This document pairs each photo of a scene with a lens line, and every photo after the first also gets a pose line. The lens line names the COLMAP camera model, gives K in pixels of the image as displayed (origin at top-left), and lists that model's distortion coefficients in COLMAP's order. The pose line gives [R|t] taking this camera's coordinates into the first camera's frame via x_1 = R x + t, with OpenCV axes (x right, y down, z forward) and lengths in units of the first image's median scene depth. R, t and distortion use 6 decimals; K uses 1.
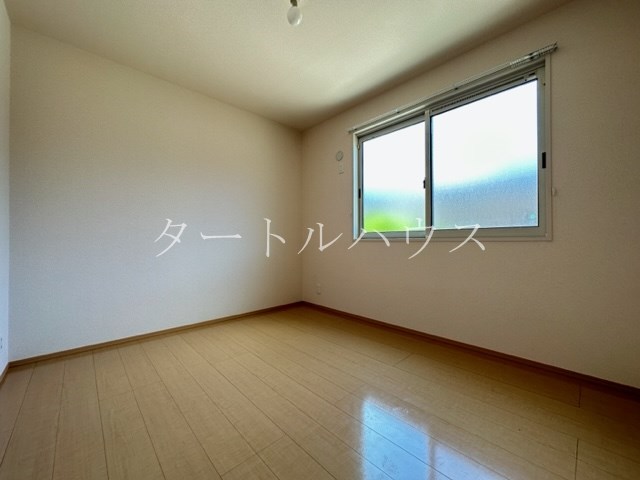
lens RADIAL K [[257.8, 0, 318.2], [0, 257.8, 240.1], [0, 0, 1]] dist [-0.000720, -0.000118]
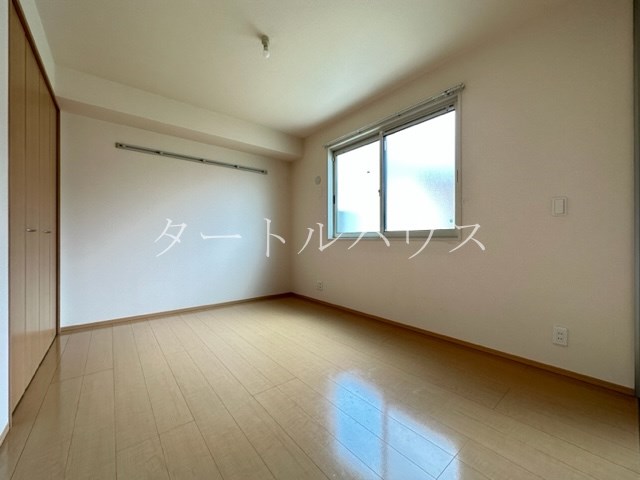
lens RADIAL K [[257.8, 0, 322.8], [0, 257.8, 239.7], [0, 0, 1]] dist [-0.000720, -0.000118]
pose [[0.998815, -0.003383, -0.048552, 0.199279], [0.003391, 0.999994, 0.000081, -0.000907], [0.048552, -0.000245, 0.998821, -0.198085]]
